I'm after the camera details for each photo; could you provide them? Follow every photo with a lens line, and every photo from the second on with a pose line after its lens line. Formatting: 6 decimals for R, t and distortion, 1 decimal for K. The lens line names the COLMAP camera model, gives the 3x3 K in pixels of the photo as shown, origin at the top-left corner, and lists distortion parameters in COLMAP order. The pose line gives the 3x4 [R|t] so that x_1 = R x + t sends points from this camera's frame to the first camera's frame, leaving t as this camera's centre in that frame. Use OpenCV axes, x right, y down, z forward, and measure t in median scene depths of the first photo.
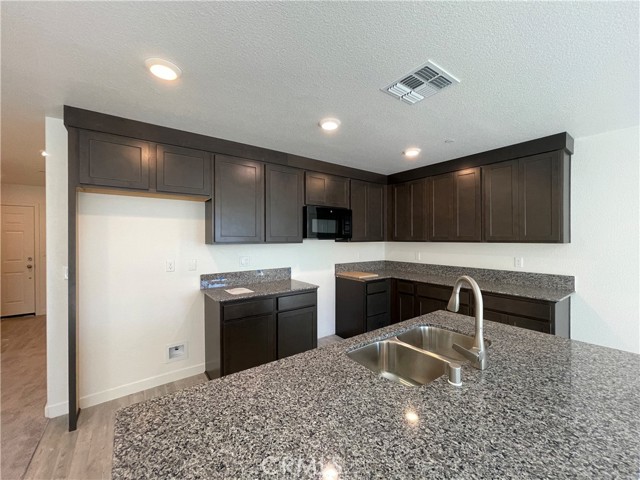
lens RADIAL K [[256.4, 0, 319.8], [0, 256.4, 239.3], [0, 0, 1]] dist [0.001263, 0.000039]
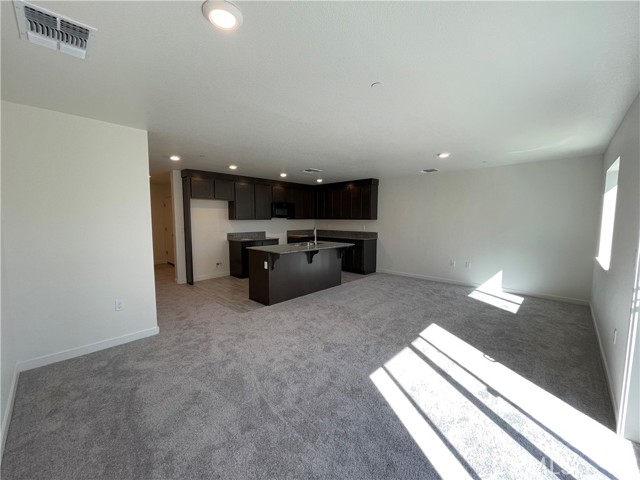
lens RADIAL K [[256.4, 0, 320.0], [0, 256.4, 239.5], [0, 0, 1]] dist [0.001263, 0.000039]
pose [[0.986001, -0.010283, 0.166425, -0.024334], [-0.003274, 0.996710, 0.080984, 0.005669], [-0.166710, -0.080396, 0.982723, -1.212825]]
